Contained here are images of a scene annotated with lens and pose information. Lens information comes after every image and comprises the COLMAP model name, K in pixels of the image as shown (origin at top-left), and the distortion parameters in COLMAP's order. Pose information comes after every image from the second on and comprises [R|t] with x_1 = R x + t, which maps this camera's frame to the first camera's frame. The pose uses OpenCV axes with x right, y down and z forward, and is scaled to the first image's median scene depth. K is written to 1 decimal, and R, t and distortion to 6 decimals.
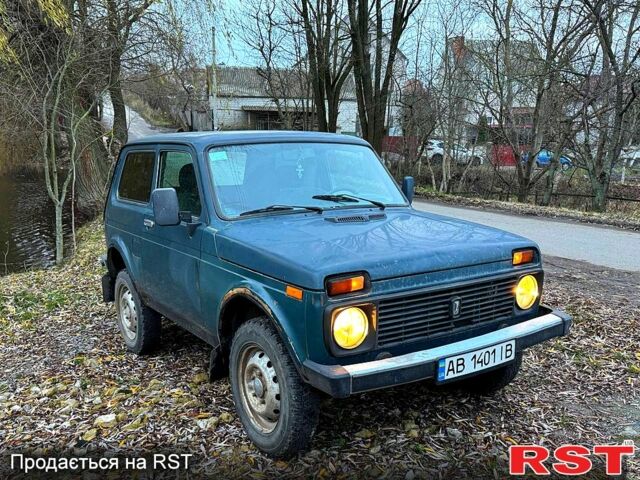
lens RADIAL K [[648.8, 0, 320.0], [0, 648.8, 240.0], [0, 0, 1]] dist [0.079584, -0.031365]
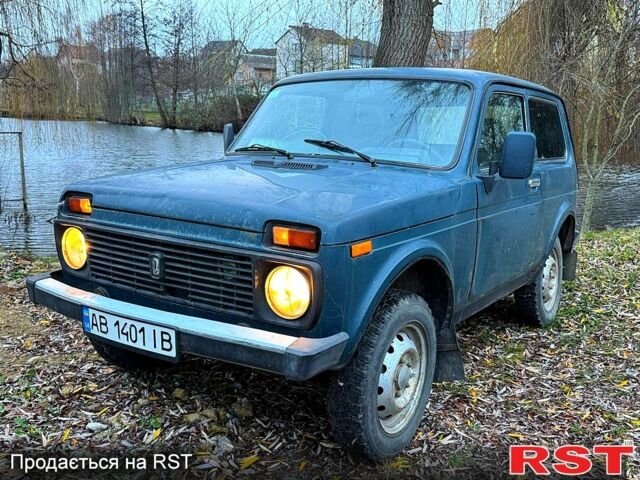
lens RADIAL K [[648.8, 0, 320.0], [0, 648.8, 240.0], [0, 0, 1]] dist [0.079584, -0.031365]
pose [[0.374752, 0.184182, -0.908646, 1.000541], [-0.176817, 0.976278, 0.124967, -0.061559], [0.910108, 0.113833, 0.398429, 0.864735]]
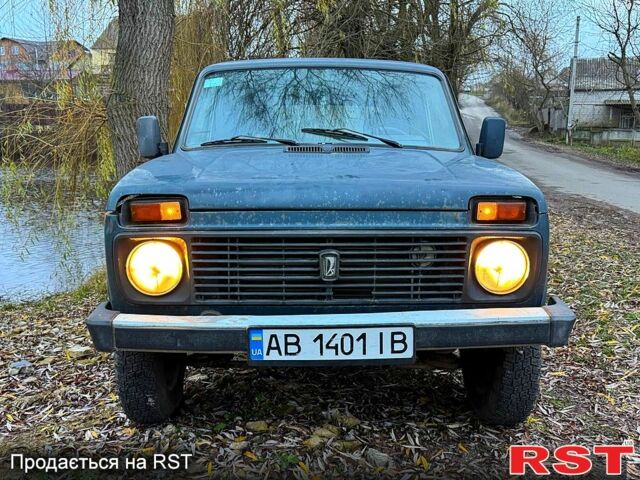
lens RADIAL K [[648.8, 0, 320.0], [0, 648.8, 240.0], [0, 0, 1]] dist [0.079584, -0.031365]
pose [[0.842852, 0.088247, -0.530860, 0.560486], [-0.093195, 0.995494, 0.017520, 0.065892], [0.530014, 0.034707, 0.847278, 0.419492]]
